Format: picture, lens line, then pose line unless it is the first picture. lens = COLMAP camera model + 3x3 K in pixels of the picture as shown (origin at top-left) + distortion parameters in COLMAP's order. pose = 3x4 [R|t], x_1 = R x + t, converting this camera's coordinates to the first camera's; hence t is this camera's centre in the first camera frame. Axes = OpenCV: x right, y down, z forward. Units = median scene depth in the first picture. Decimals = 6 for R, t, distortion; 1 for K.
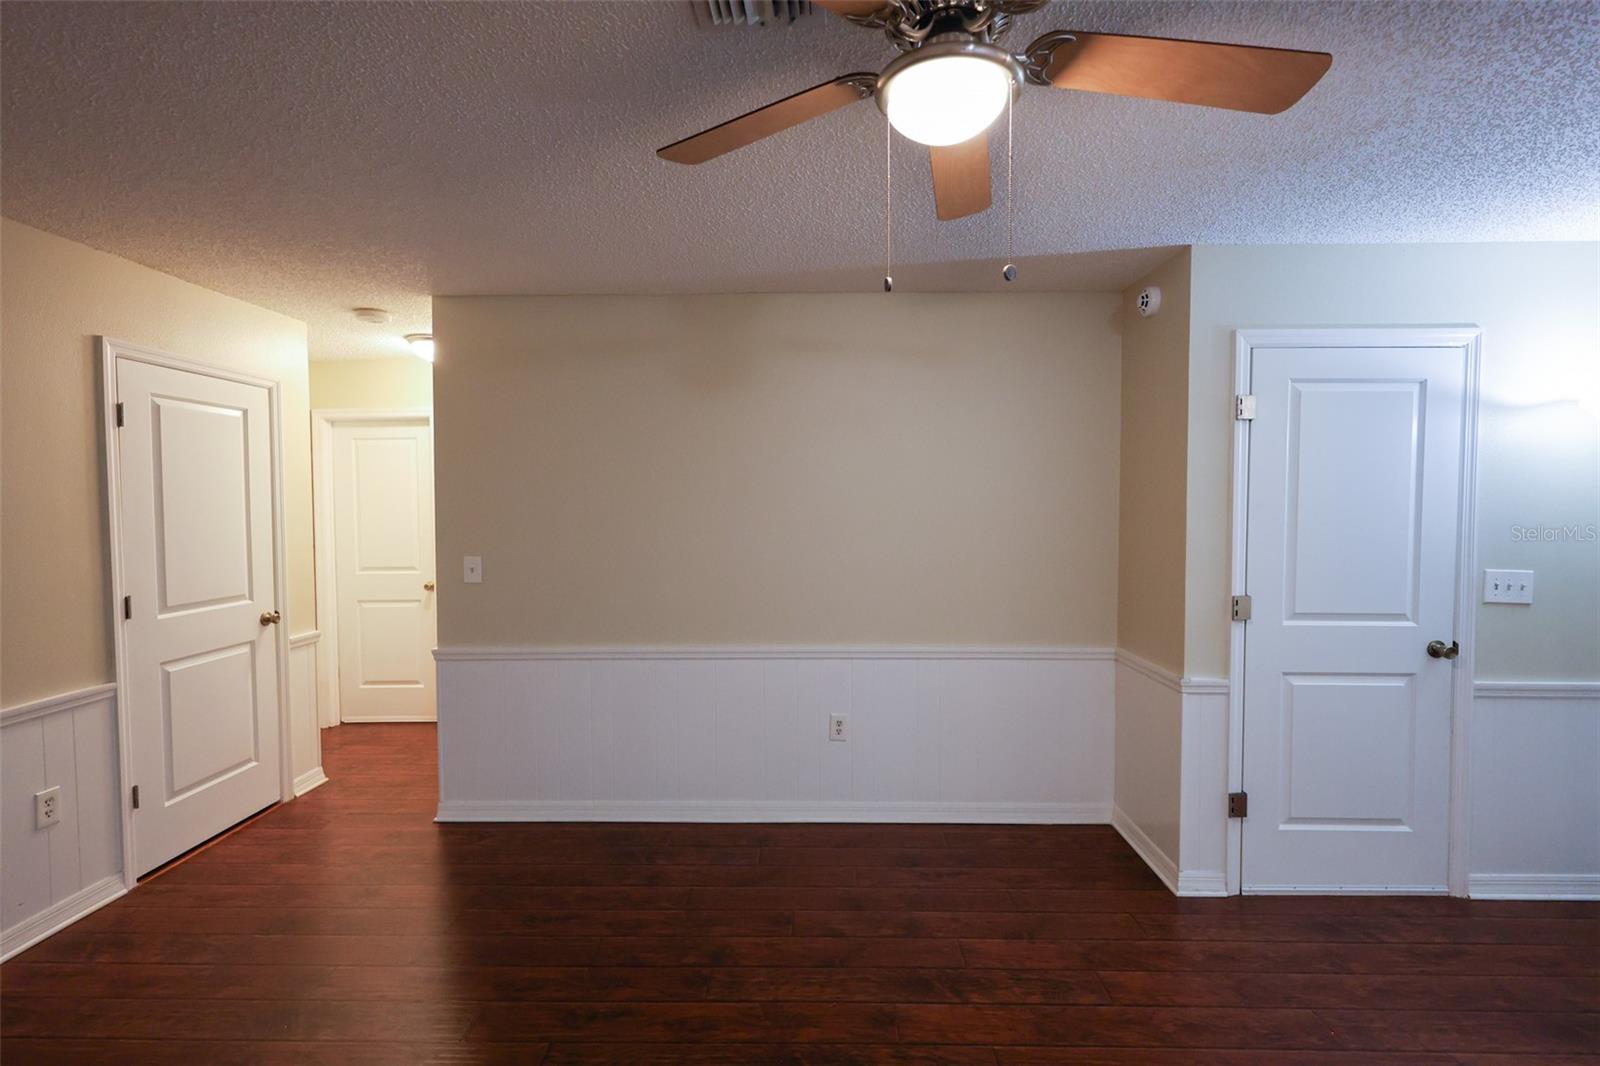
lens RADIAL K [[701.1, 0, 797.4], [0, 701.1, 531.3], [0, 0, 1]] dist [0.008321, -0.000272]
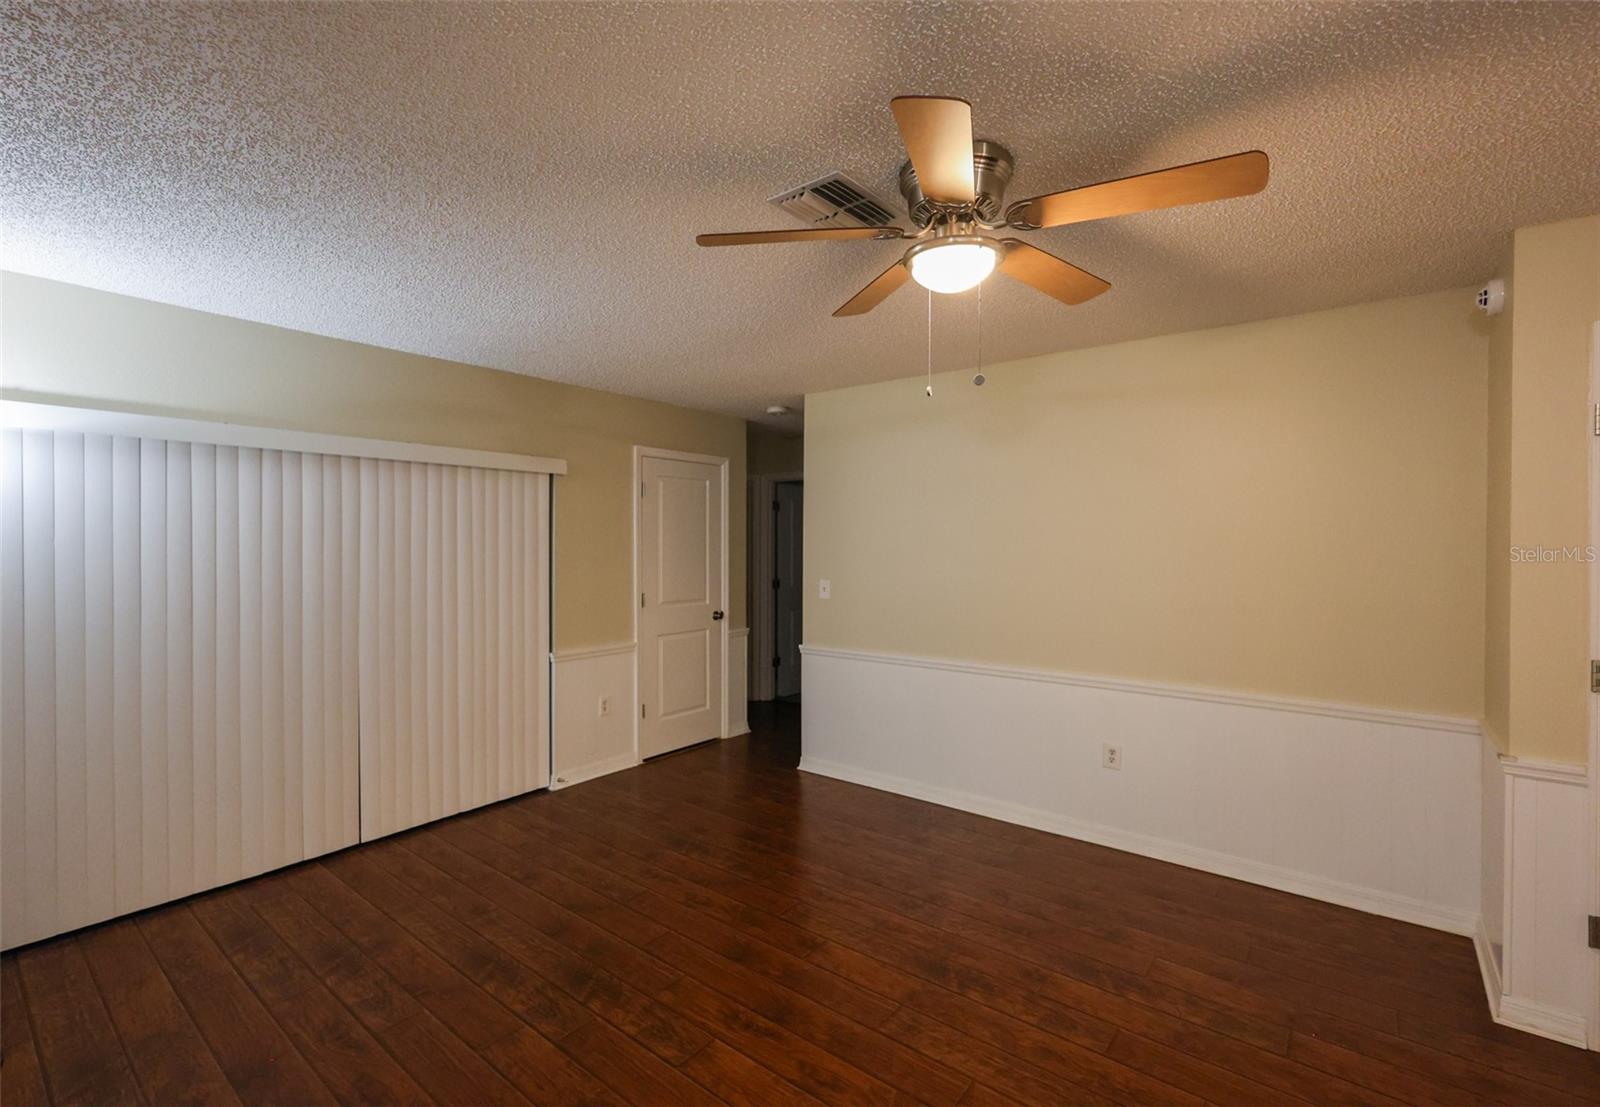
lens RADIAL K [[712.0, 0, 800.0], [0, 712.0, 553.5], [0, 0, 1]] dist [0.000972, 0.000122]
pose [[0.800920, 0.012974, -0.598631, 0.423096], [-0.024919, 0.999621, -0.011675, 0.004004], [0.598253, 0.024268, 0.800940, -0.177506]]
